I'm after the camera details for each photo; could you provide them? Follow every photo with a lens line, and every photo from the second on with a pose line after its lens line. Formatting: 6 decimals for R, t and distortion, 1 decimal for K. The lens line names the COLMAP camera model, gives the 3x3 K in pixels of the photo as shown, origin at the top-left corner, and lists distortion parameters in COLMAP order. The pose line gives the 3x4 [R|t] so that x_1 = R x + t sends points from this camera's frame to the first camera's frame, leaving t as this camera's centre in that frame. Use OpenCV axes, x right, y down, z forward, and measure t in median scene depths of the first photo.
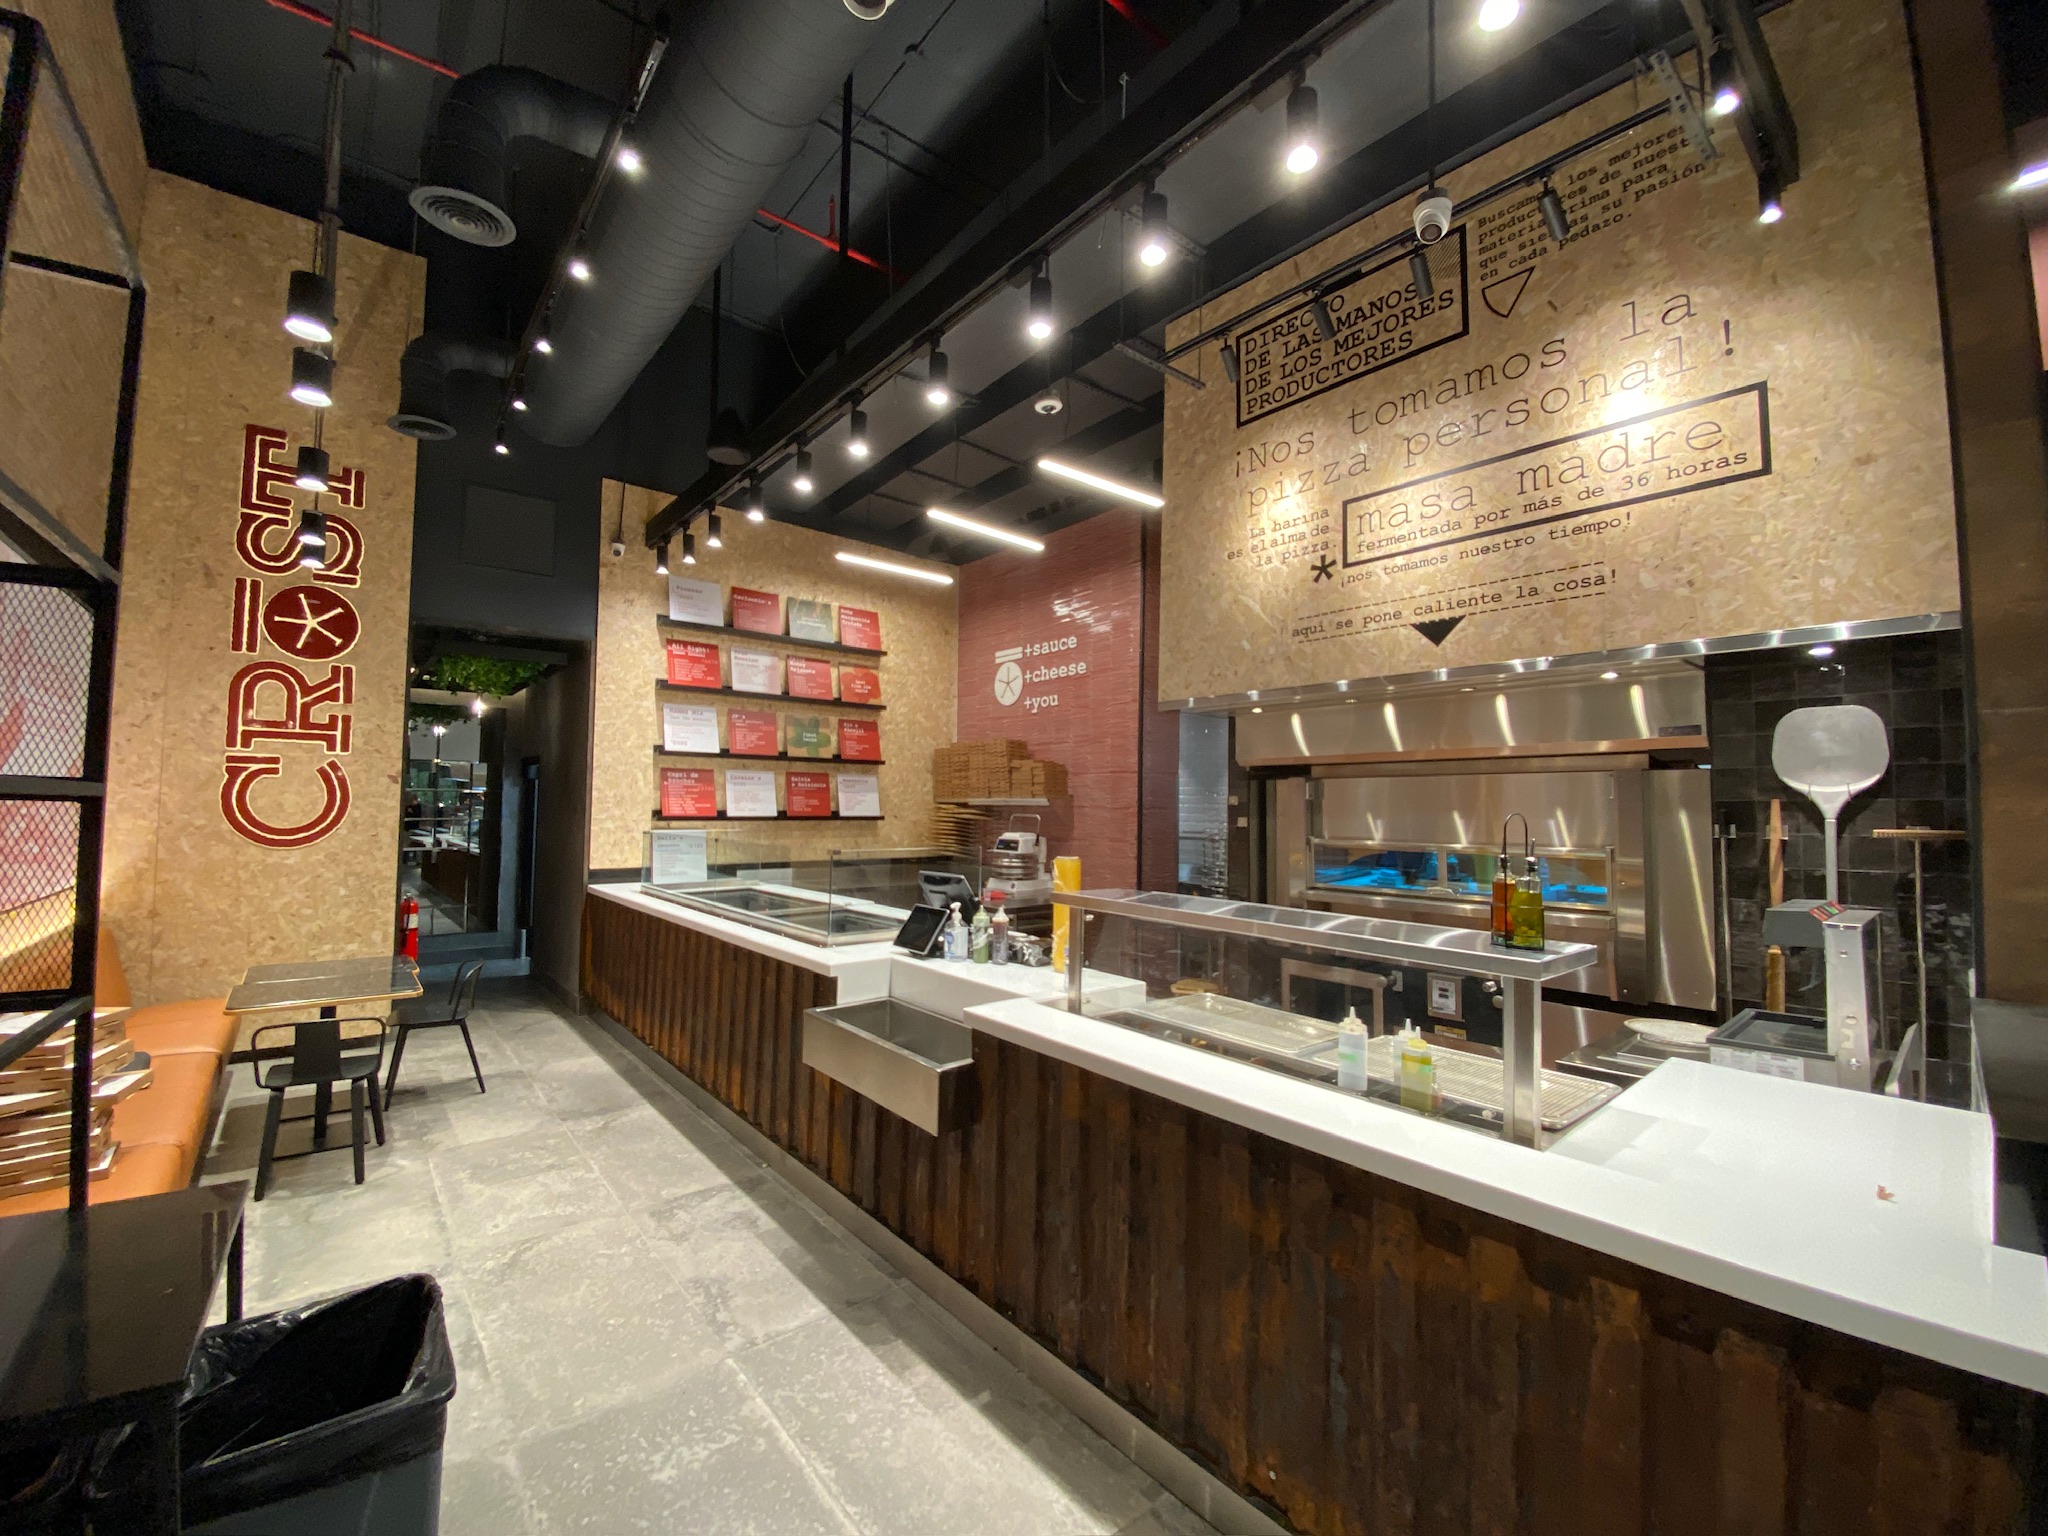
lens RADIAL K [[839.1, 0, 1034.8], [0, 839.1, 771.8], [0, 0, 1]] dist [0.004170, -0.014161]
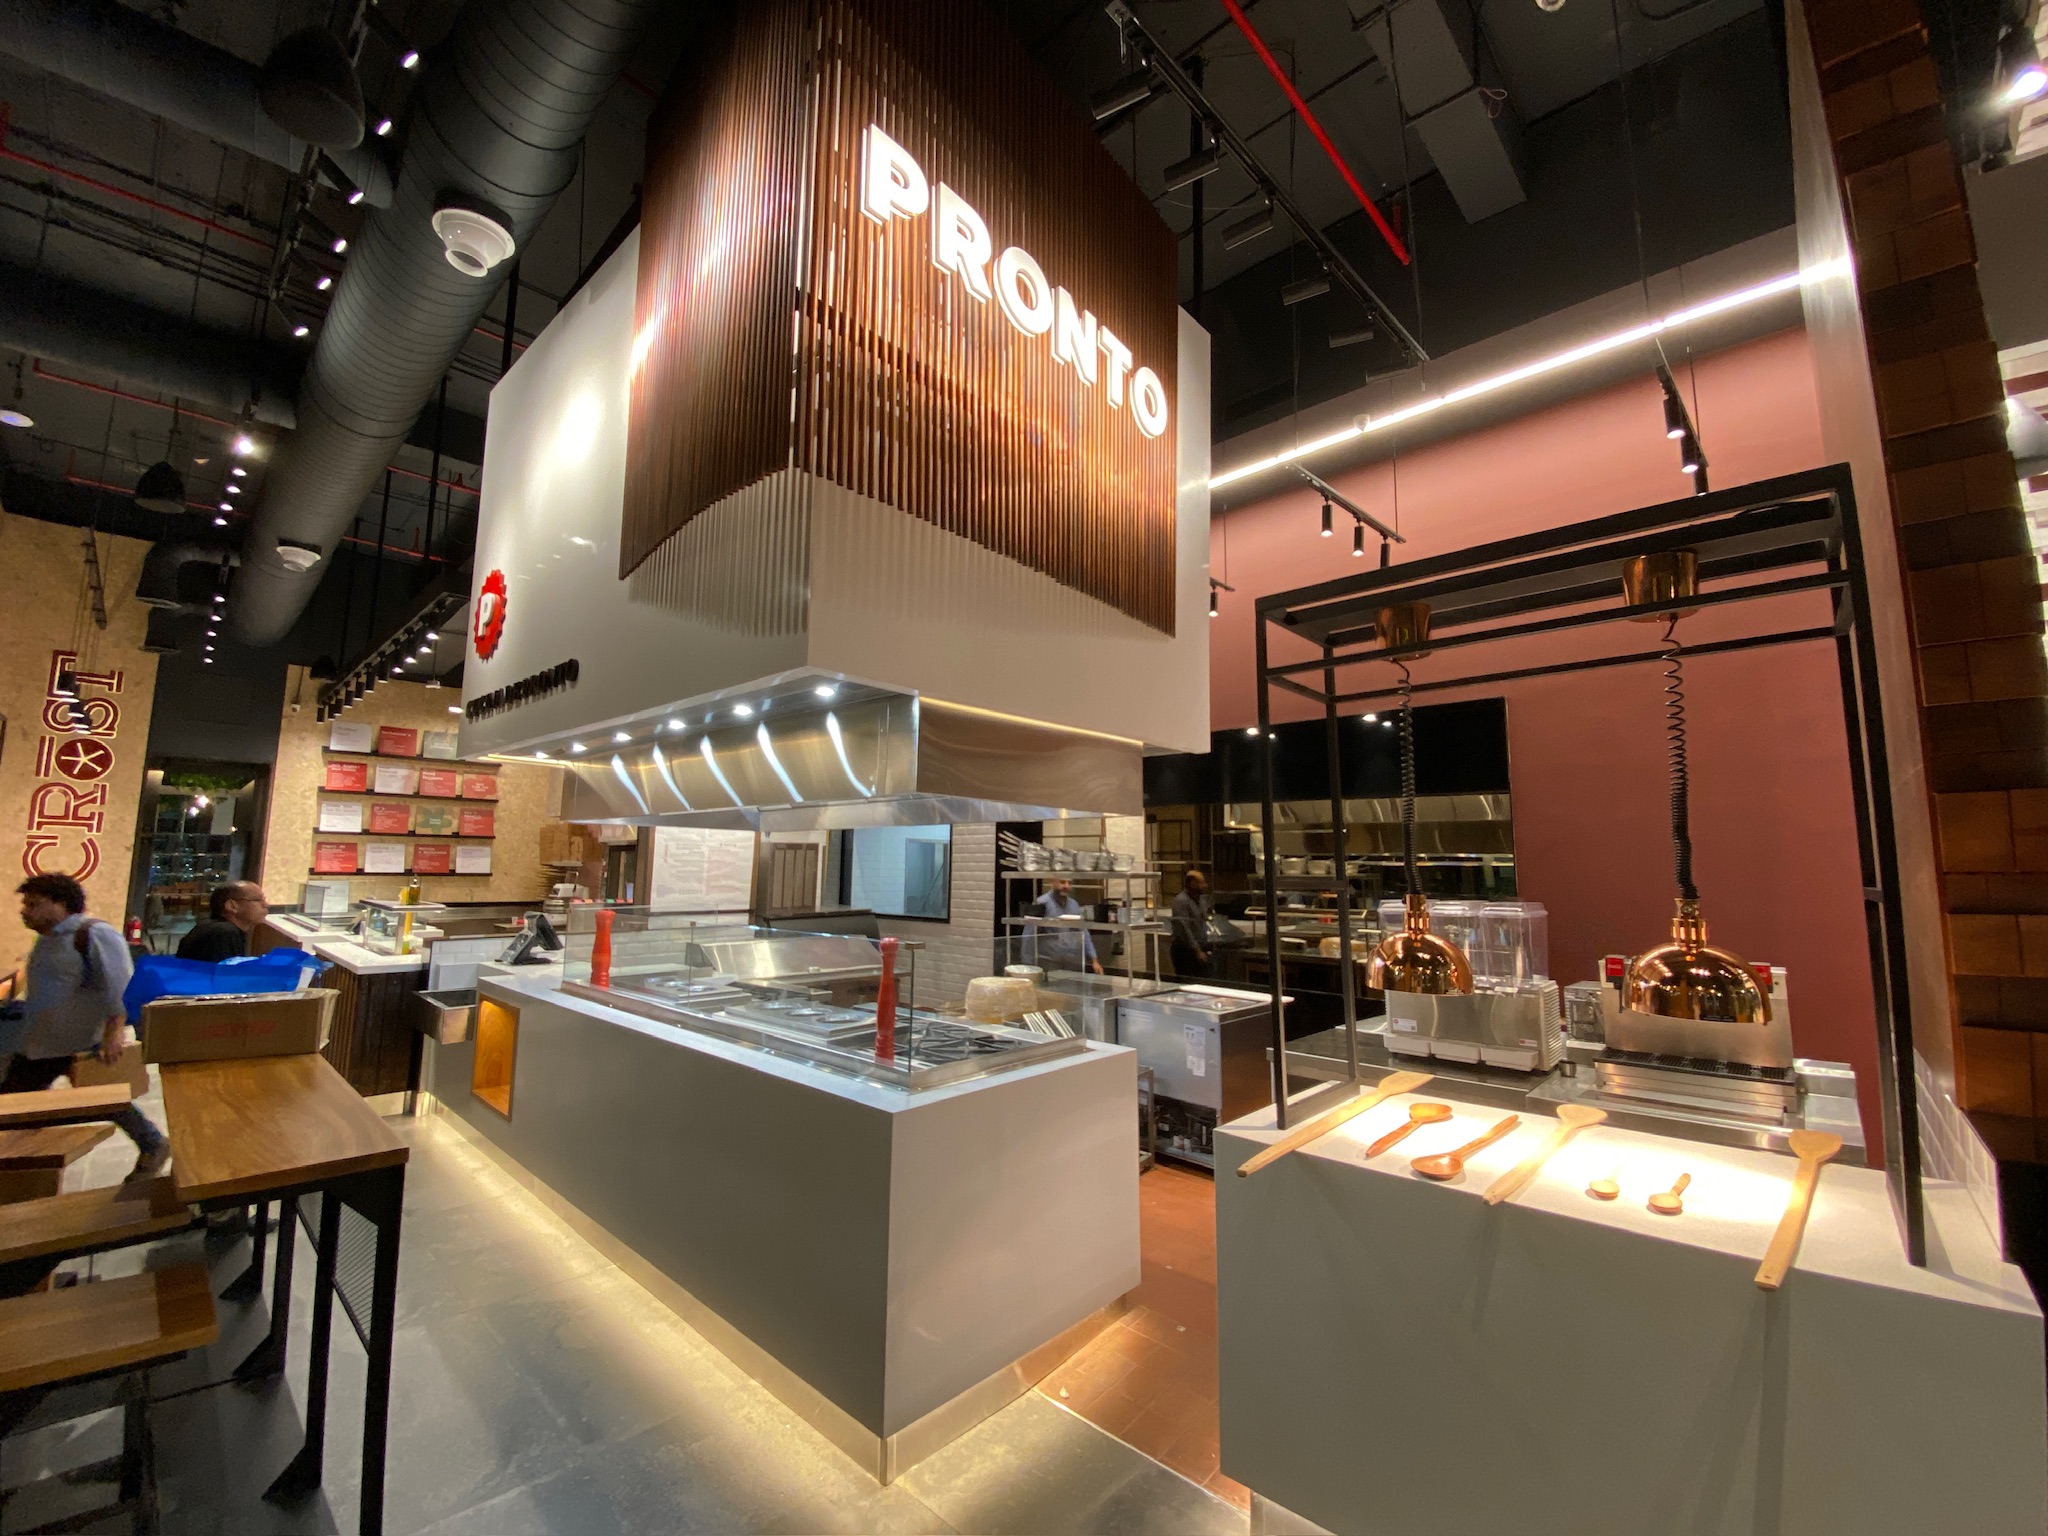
lens RADIAL K [[839.1, 0, 1017.8], [0, 839.1, 764.1], [0, 0, 1]] dist [0.004170, -0.014161]
pose [[0.994232, 0.015515, 0.106121, 0.910193], [-0.007055, 0.996799, -0.079633, -0.044835], [-0.107017, 0.078425, 0.991159, -0.935453]]
